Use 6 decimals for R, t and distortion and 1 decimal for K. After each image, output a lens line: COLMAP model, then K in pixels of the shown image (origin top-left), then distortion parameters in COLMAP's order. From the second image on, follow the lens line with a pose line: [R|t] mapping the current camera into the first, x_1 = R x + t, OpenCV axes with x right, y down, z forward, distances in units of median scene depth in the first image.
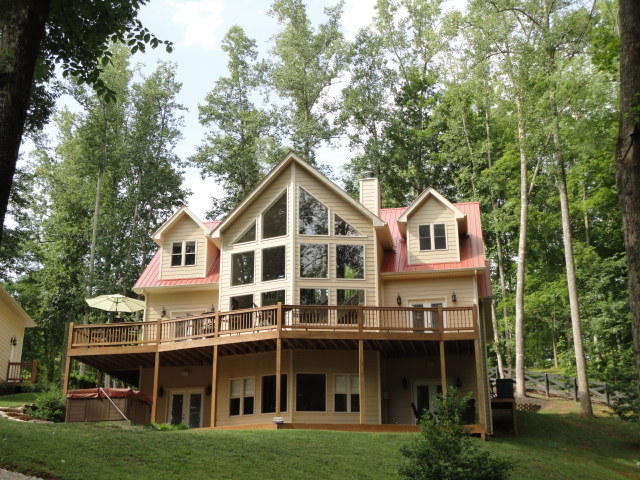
lens RADIAL K [[841.7, 0, 322.2], [0, 841.7, 238.7], [0, 0, 1]] dist [0.038062, 0.000000]
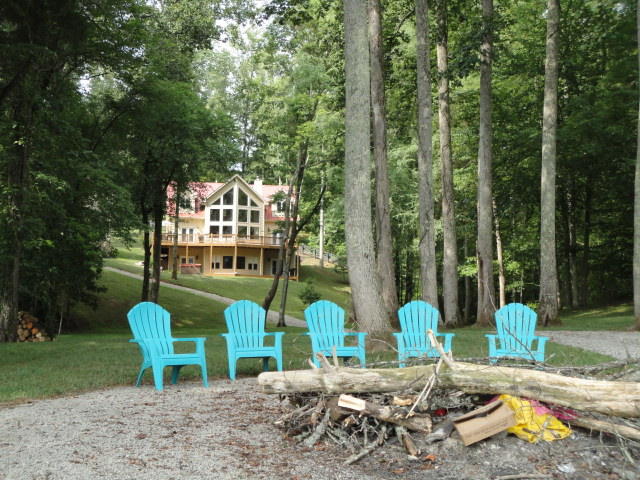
lens RADIAL K [[841.7, 0, 320.3], [0, 841.7, 238.2], [0, 0, 1]] dist [0.038062, 0.000000]
pose [[0.934437, 0.052023, 0.352307, -0.735907], [-0.134870, 0.967281, 0.214889, -0.525732], [-0.329601, -0.248316, 0.910880, -1.608164]]
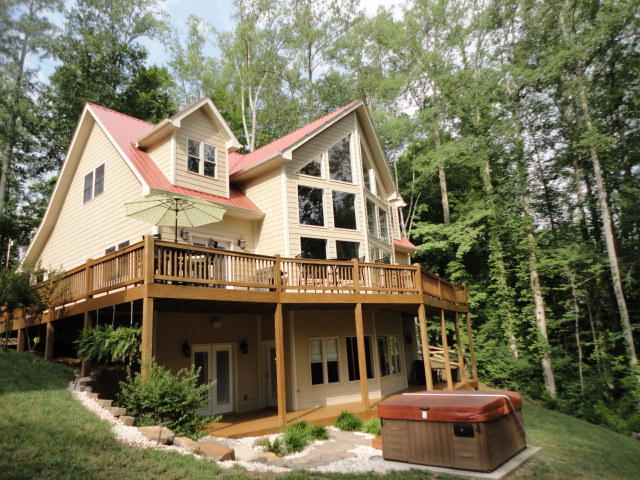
lens RADIAL K [[465.3, 0, 320.5], [0, 465.3, 239.4], [0, 0, 1]] dist [0.008292, -0.005214]
pose [[0.512606, 0.167625, 0.842103, -0.486191], [-0.234512, 0.970801, -0.050491, 0.091185], [-0.825978, -0.171601, 0.536948, 0.746242]]
